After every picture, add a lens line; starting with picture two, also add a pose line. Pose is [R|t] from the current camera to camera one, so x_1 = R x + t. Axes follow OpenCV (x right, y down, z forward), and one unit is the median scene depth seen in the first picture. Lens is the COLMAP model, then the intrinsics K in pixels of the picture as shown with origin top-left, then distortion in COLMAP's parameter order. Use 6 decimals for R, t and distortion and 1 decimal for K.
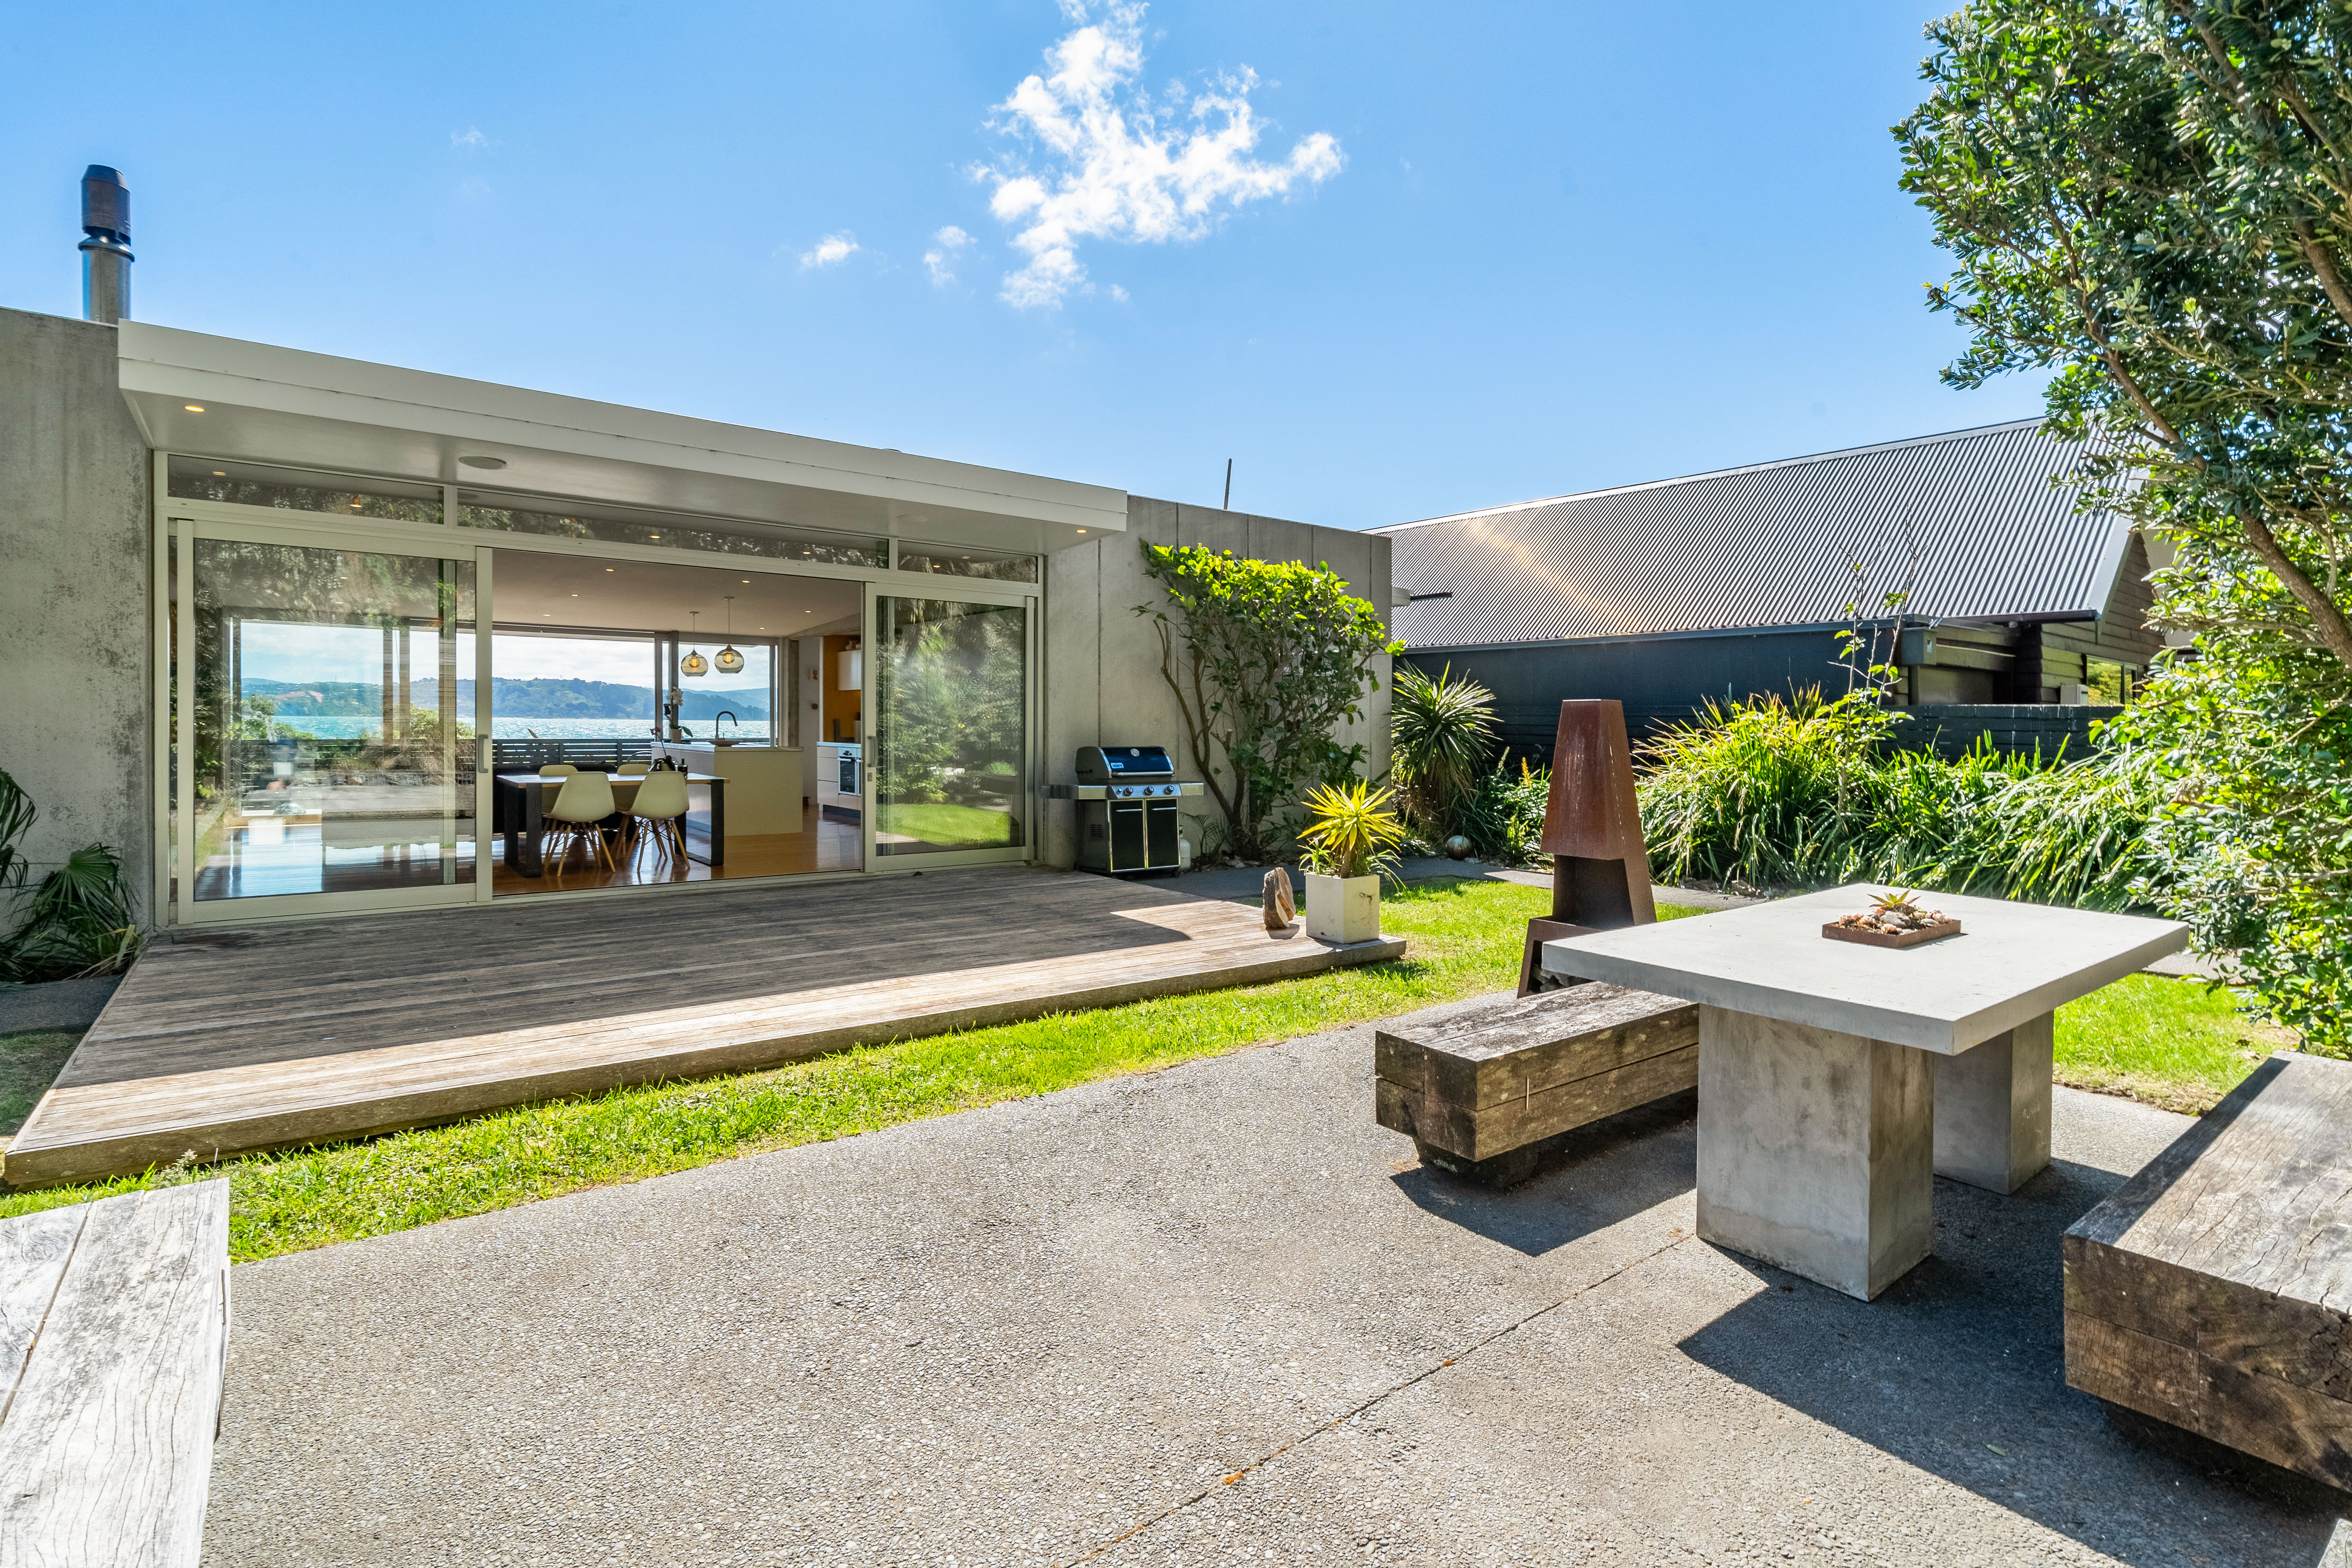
lens RADIAL K [[1142.0, 0, 1187.4], [0, 1142.0, 730.9], [0, 0, 1]] dist [-0.000580, -0.000386]
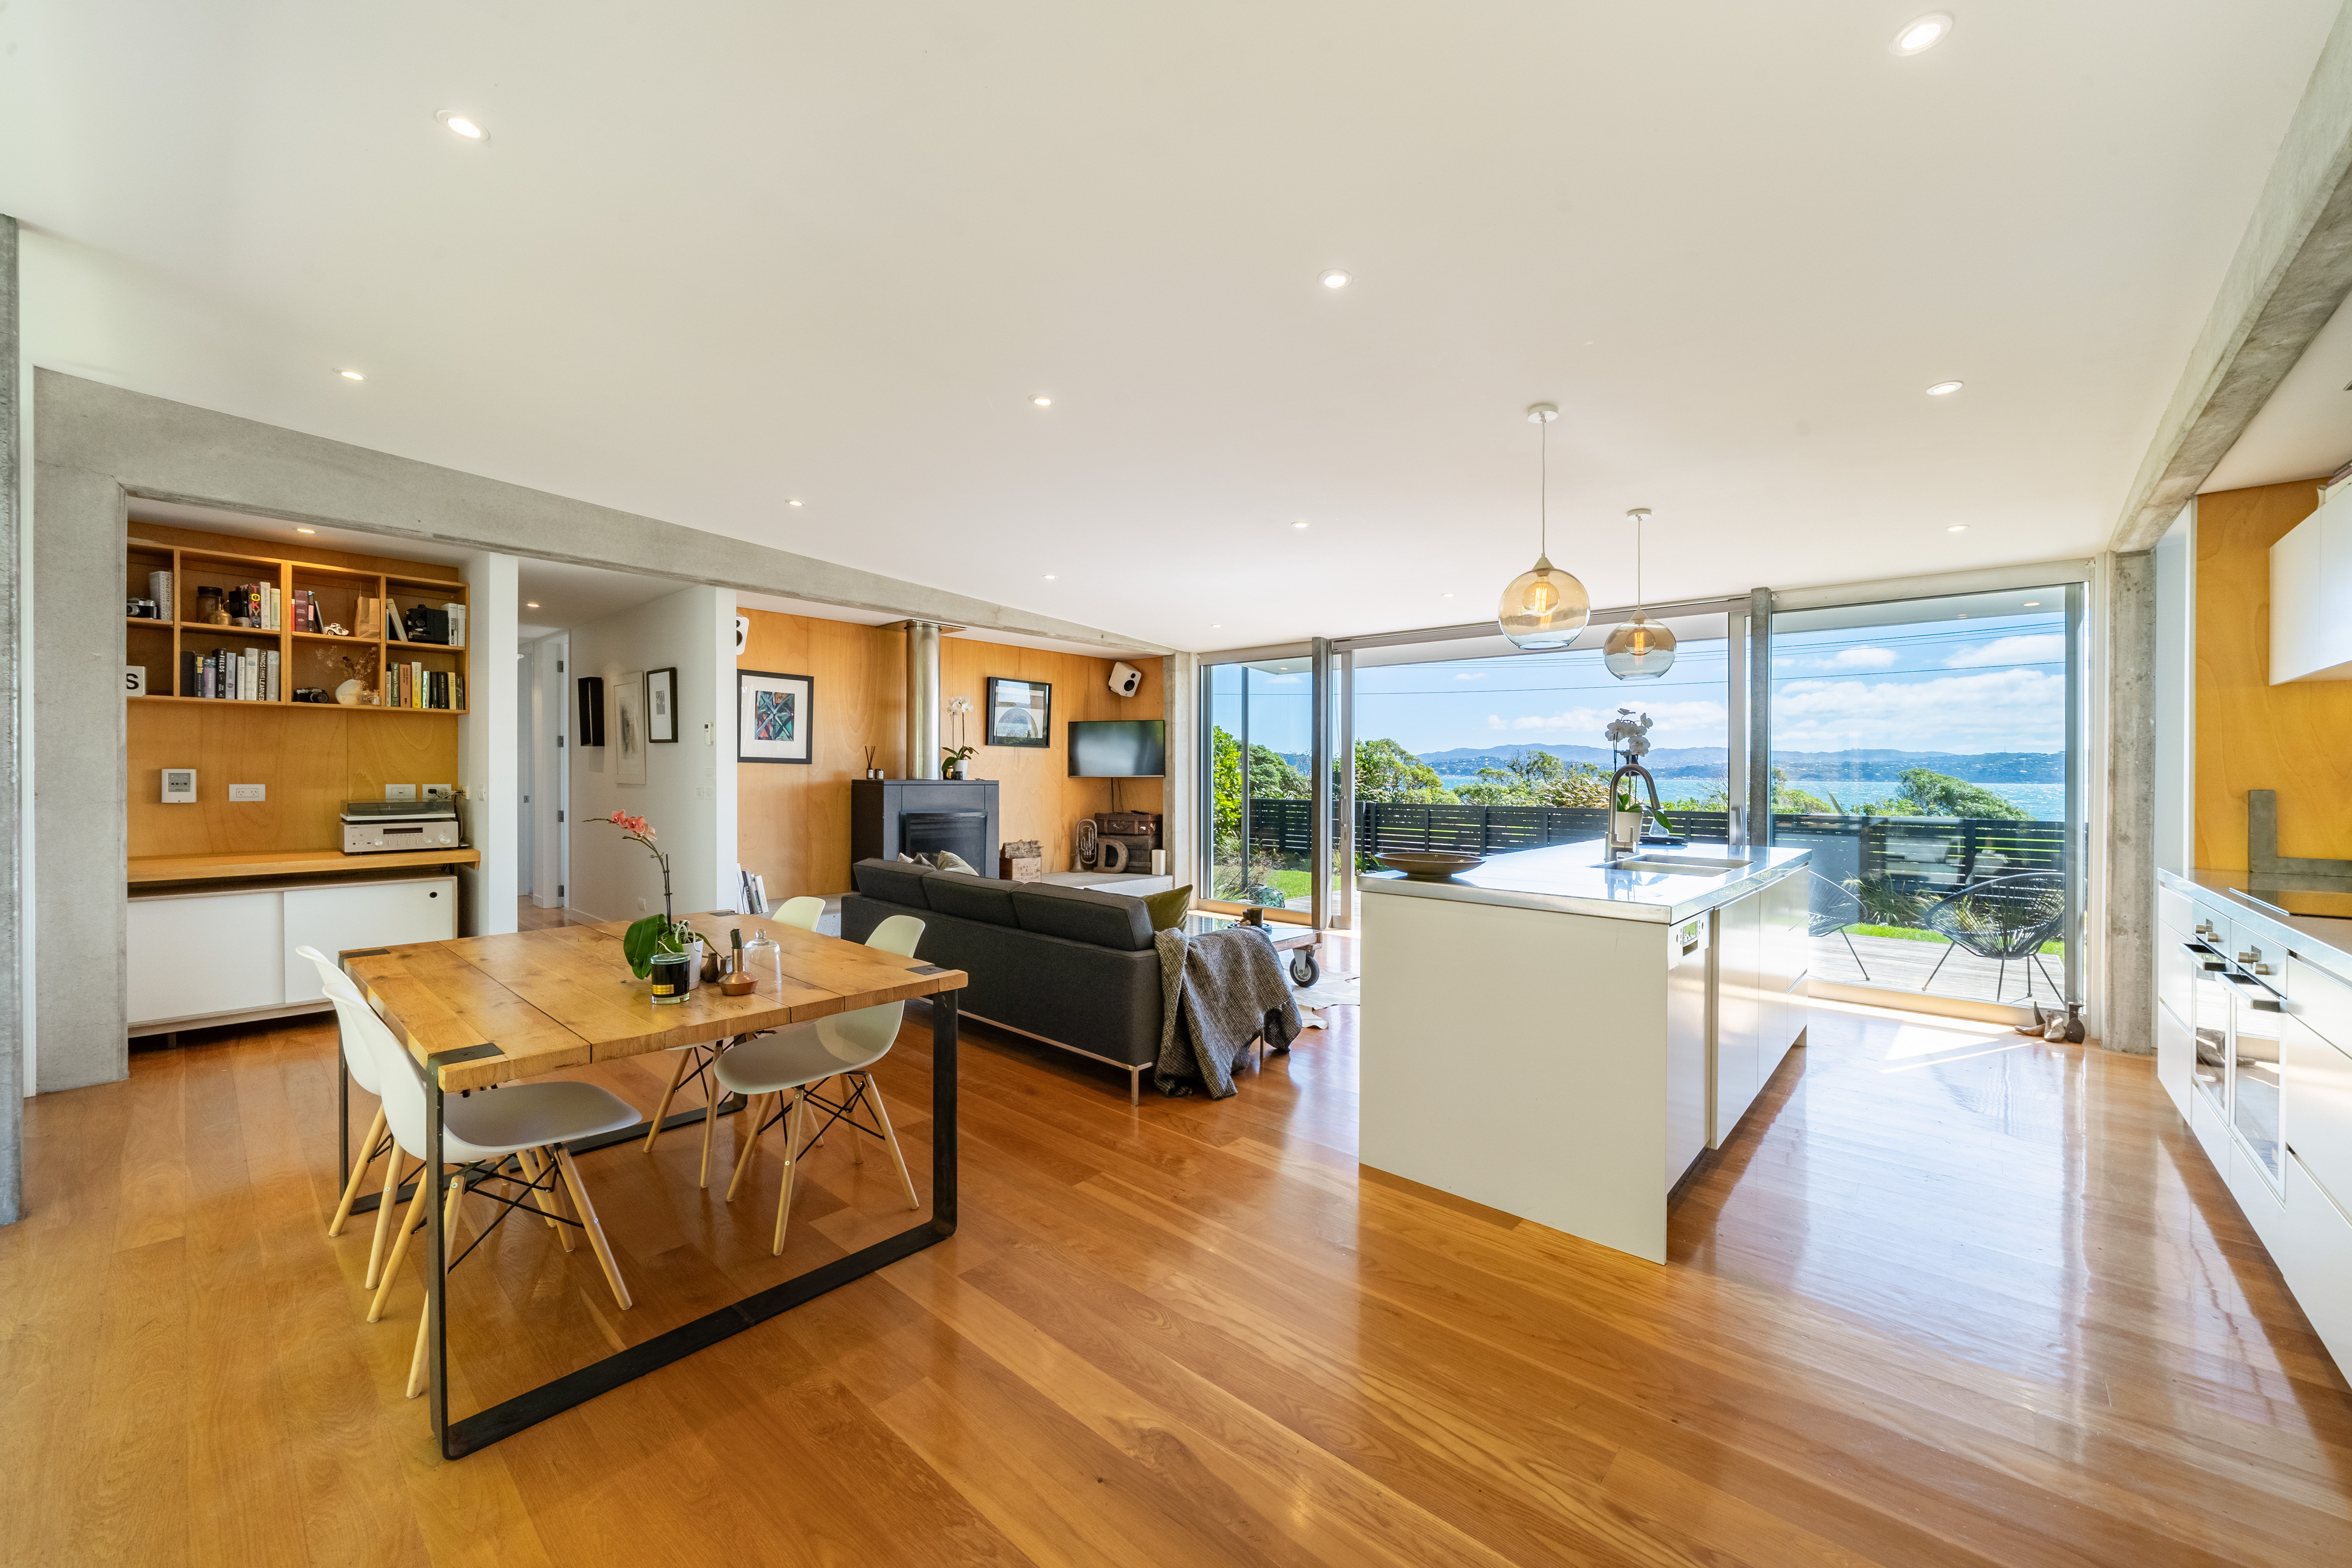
lens RADIAL K [[920.7, 0, 1149.4], [0, 920.7, 762.3], [0, 0, 1]] dist [-0.007680, 0.000227]
pose [[0.173238, -0.023826, -0.984592, -0.222929], [-0.011829, 0.999585, -0.026270, -0.012200], [0.984809, 0.016198, 0.172884, 1.113665]]
